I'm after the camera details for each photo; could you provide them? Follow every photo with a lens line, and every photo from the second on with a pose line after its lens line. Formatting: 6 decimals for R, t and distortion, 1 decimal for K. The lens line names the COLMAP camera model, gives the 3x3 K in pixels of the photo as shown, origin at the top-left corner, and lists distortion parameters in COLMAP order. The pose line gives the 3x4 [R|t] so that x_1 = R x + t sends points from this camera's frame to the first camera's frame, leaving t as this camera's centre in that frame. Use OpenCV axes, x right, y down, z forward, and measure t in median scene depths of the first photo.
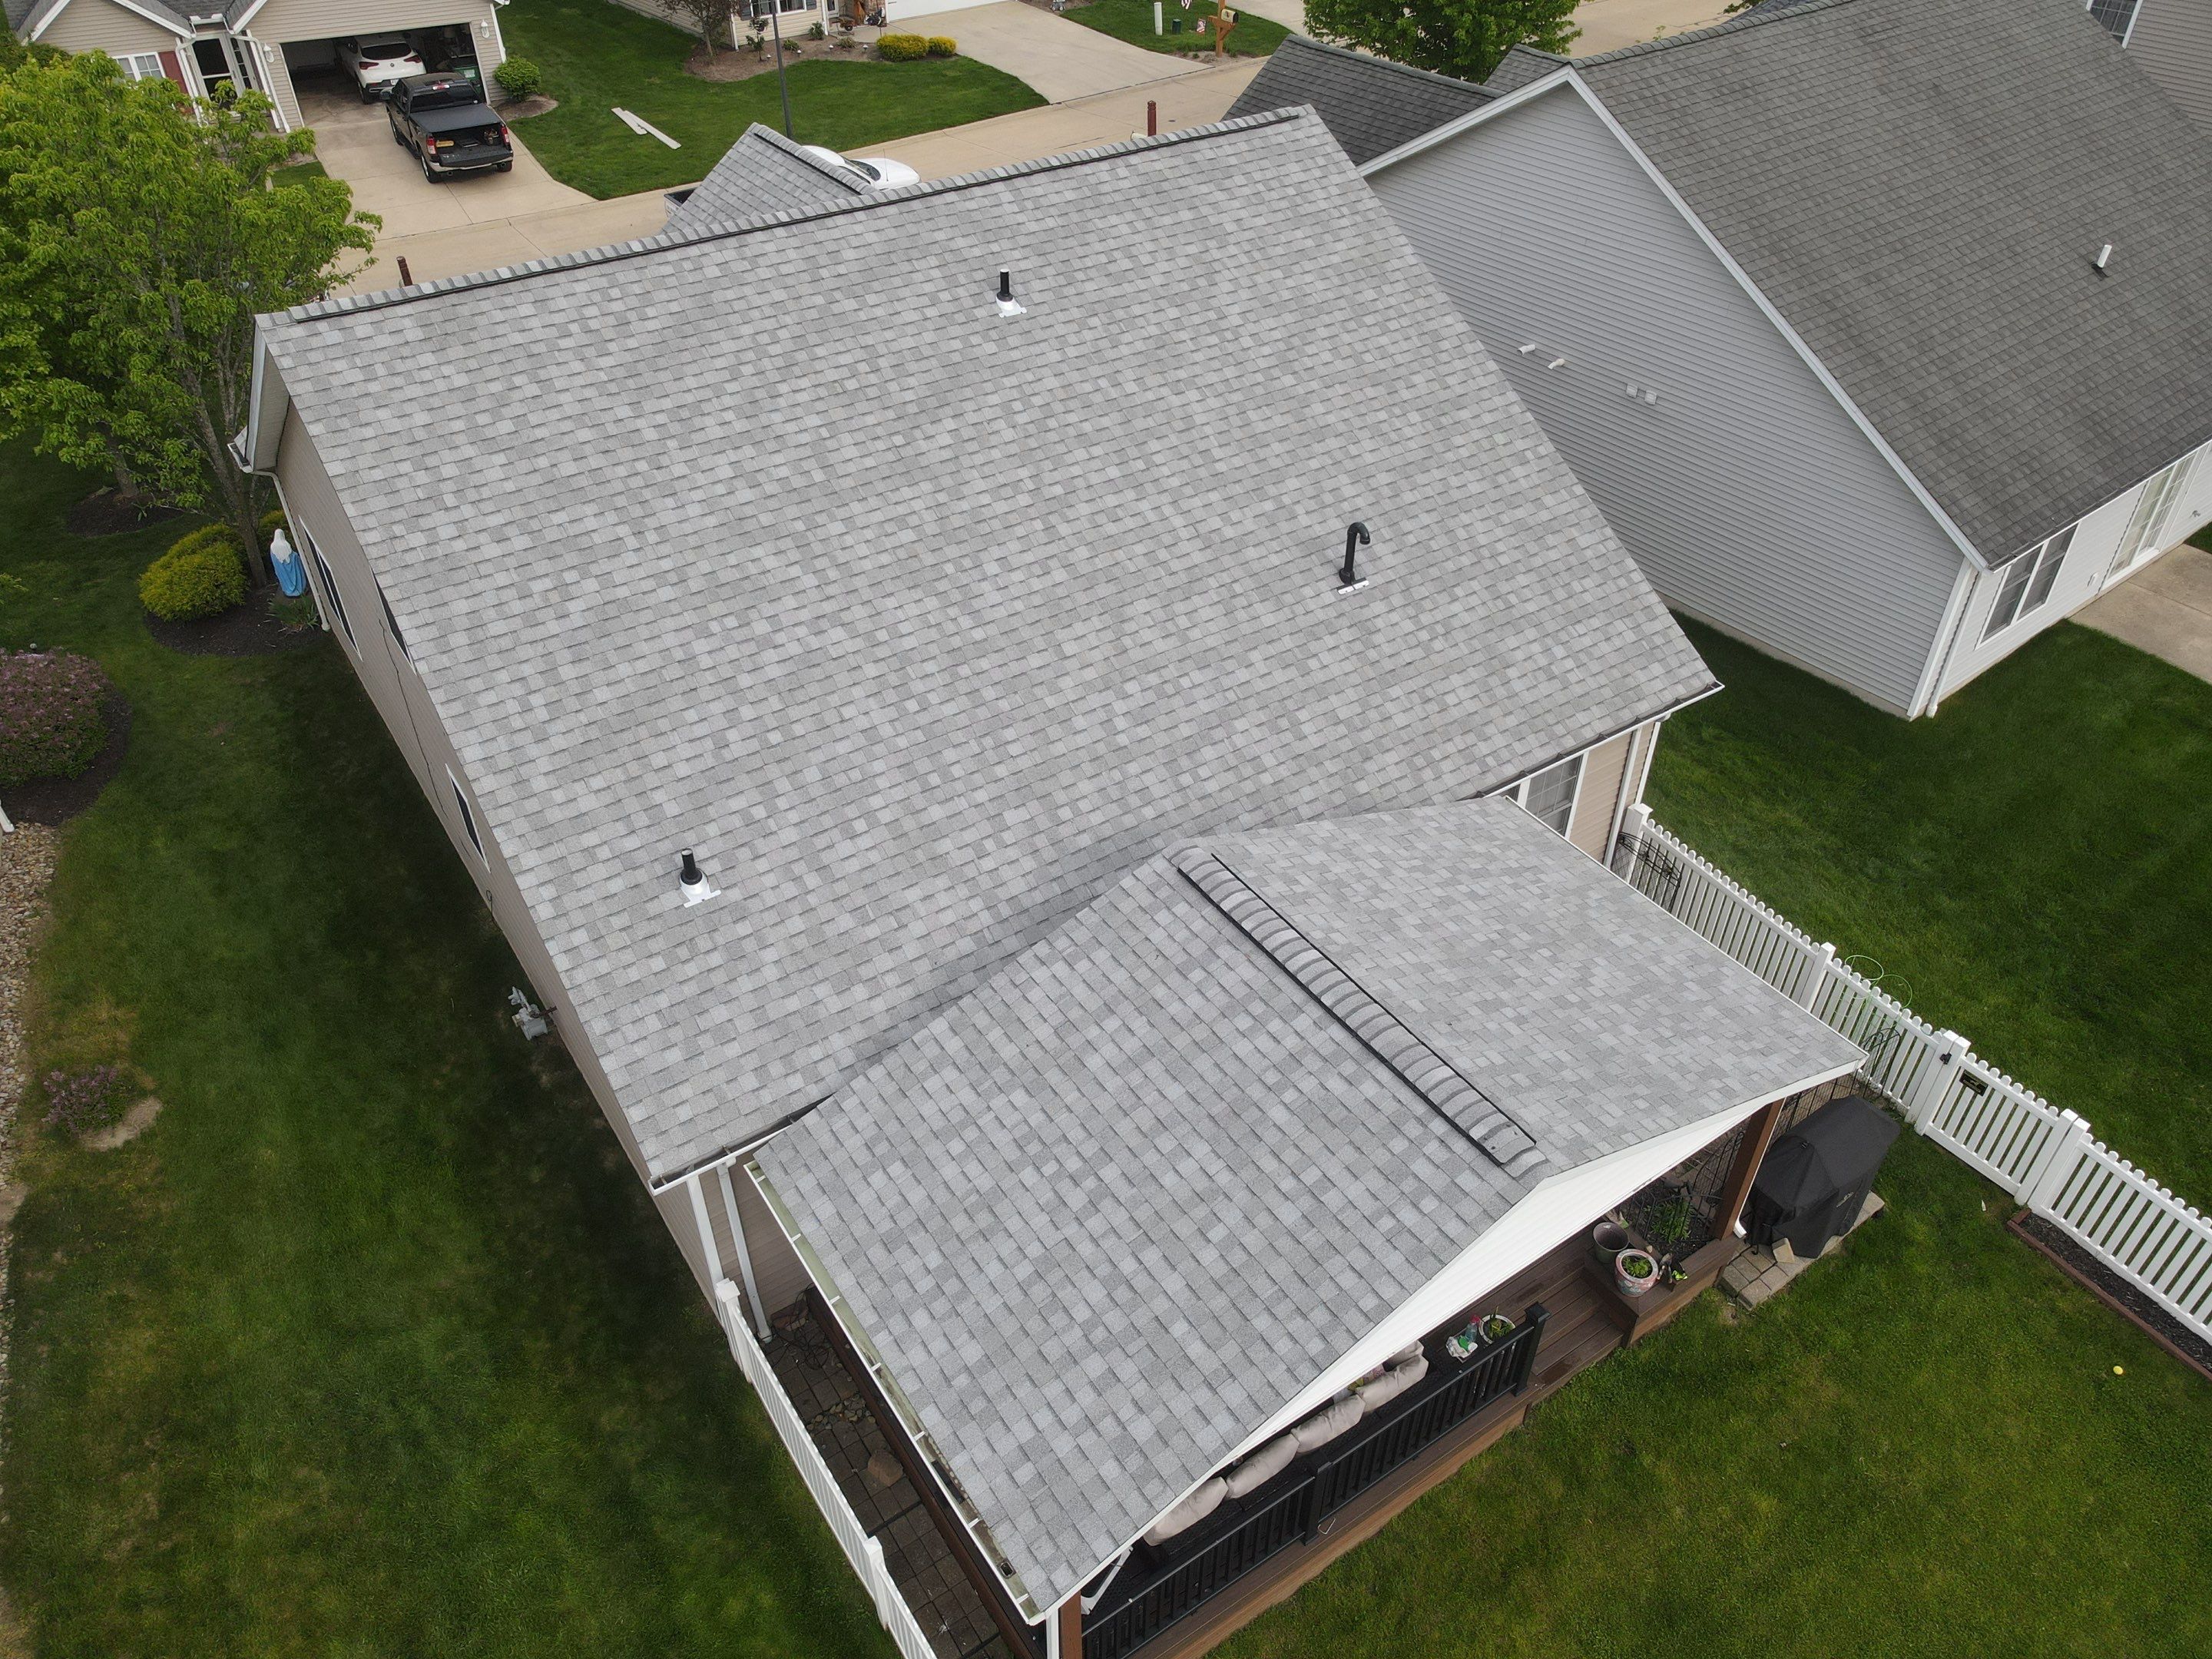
lens RADIAL K [[1610.8, 0, 1113.0], [0, 1610.8, 834.4], [0, 0, 1]] dist [-0.003421, 0.003989]
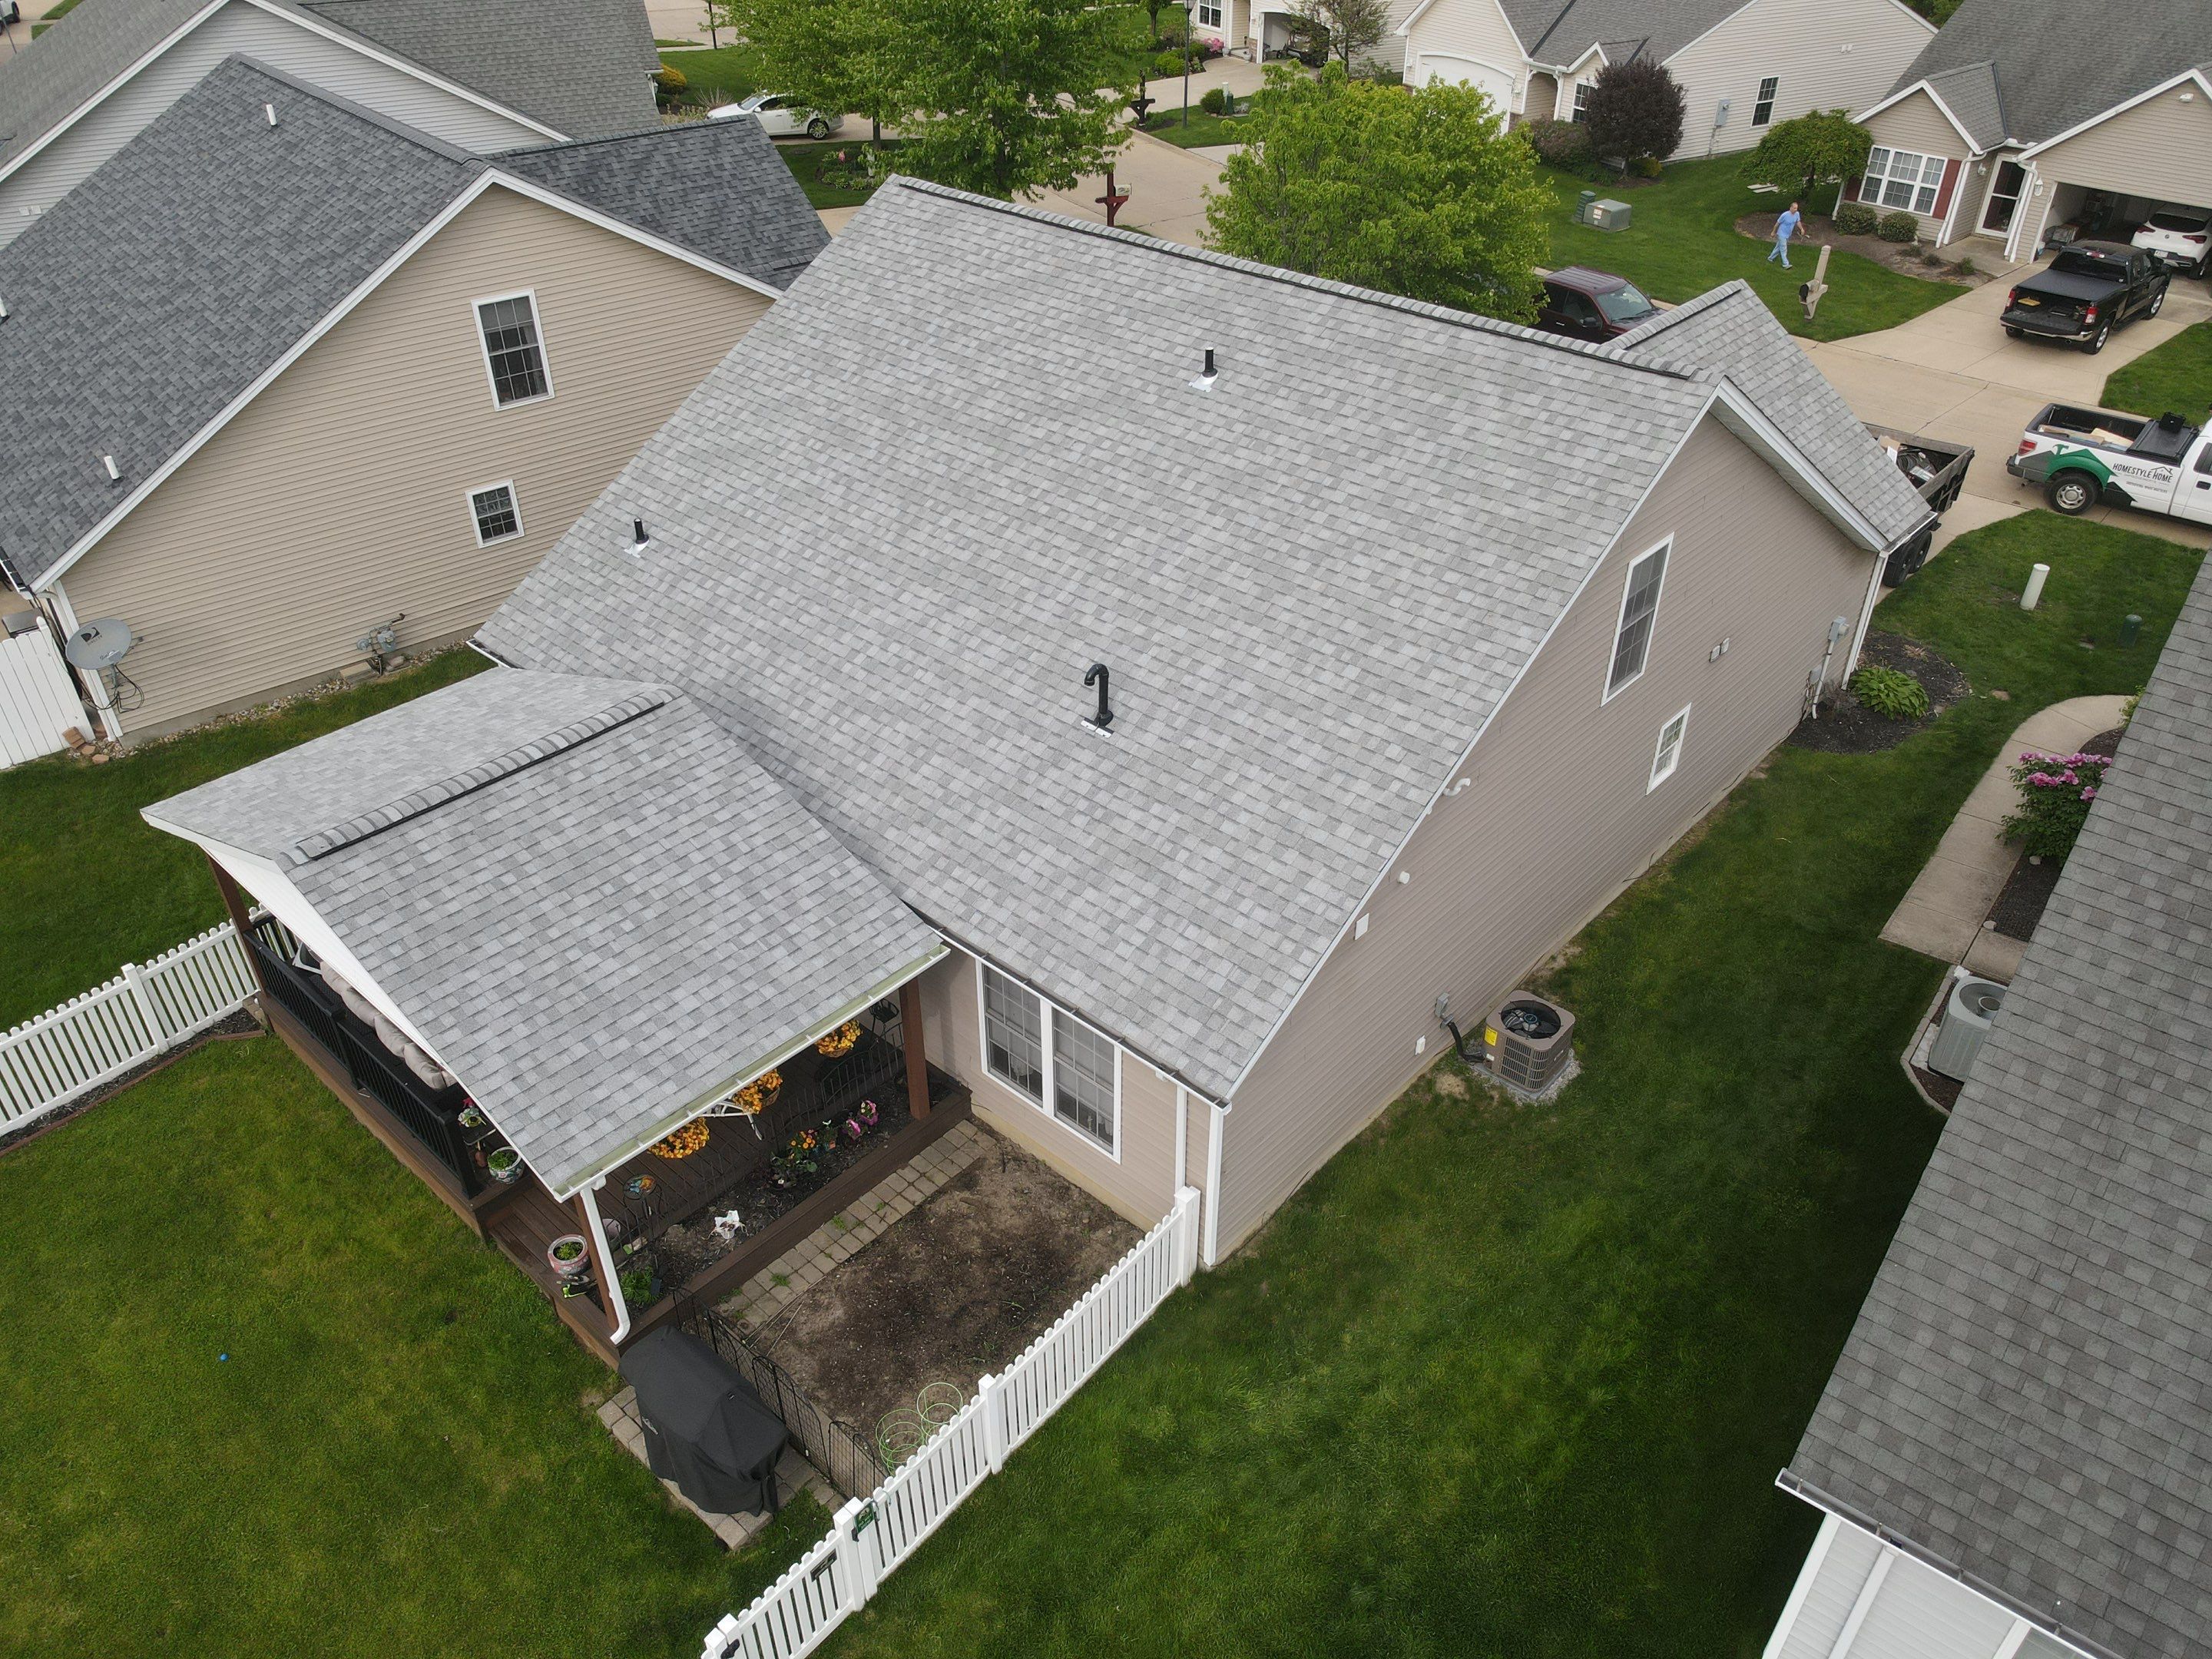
lens RADIAL K [[1610.8, 0, 1094.5], [0, 1610.8, 823.9], [0, 0, 1]] dist [-0.003421, 0.003989]
pose [[0.235696, 0.557923, -0.795719, 0.973233], [-0.612715, 0.720860, 0.323946, -0.435068], [0.754339, 0.411197, 0.511752, 0.538851]]
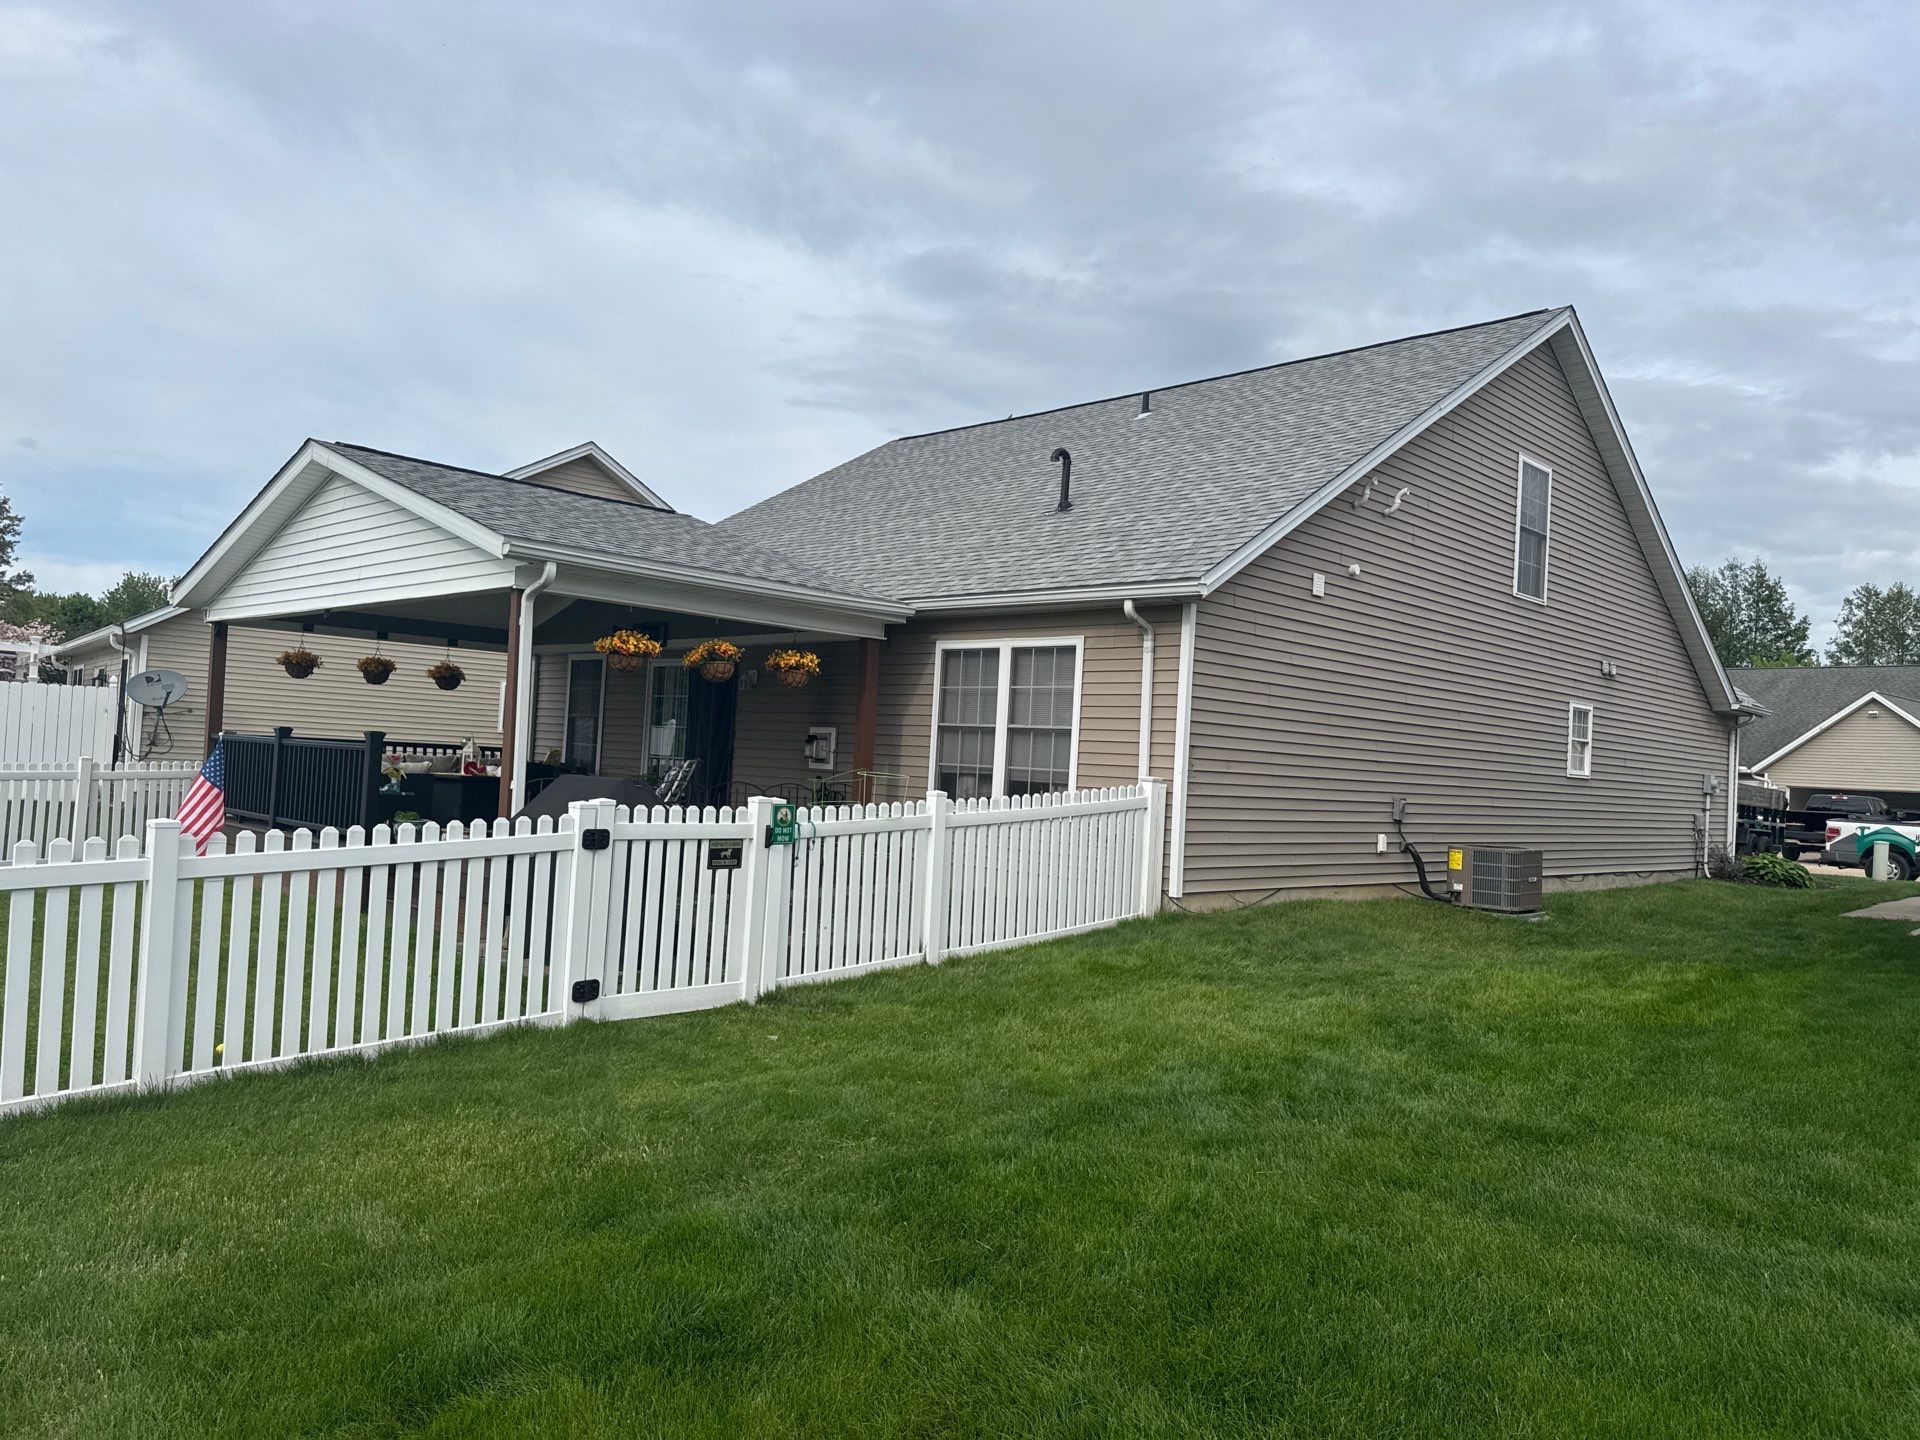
lens RADIAL K [[1383.6, 0, 977.3], [0, 1383.6, 722.6], [0, 0, 1]] dist [0.004874, -0.007573]
pose [[0.213202, -0.027071, -0.976633, 1.077818], [-0.656919, 0.735952, -0.163807, 0.199303], [0.723189, 0.676493, 0.139122, 0.987846]]
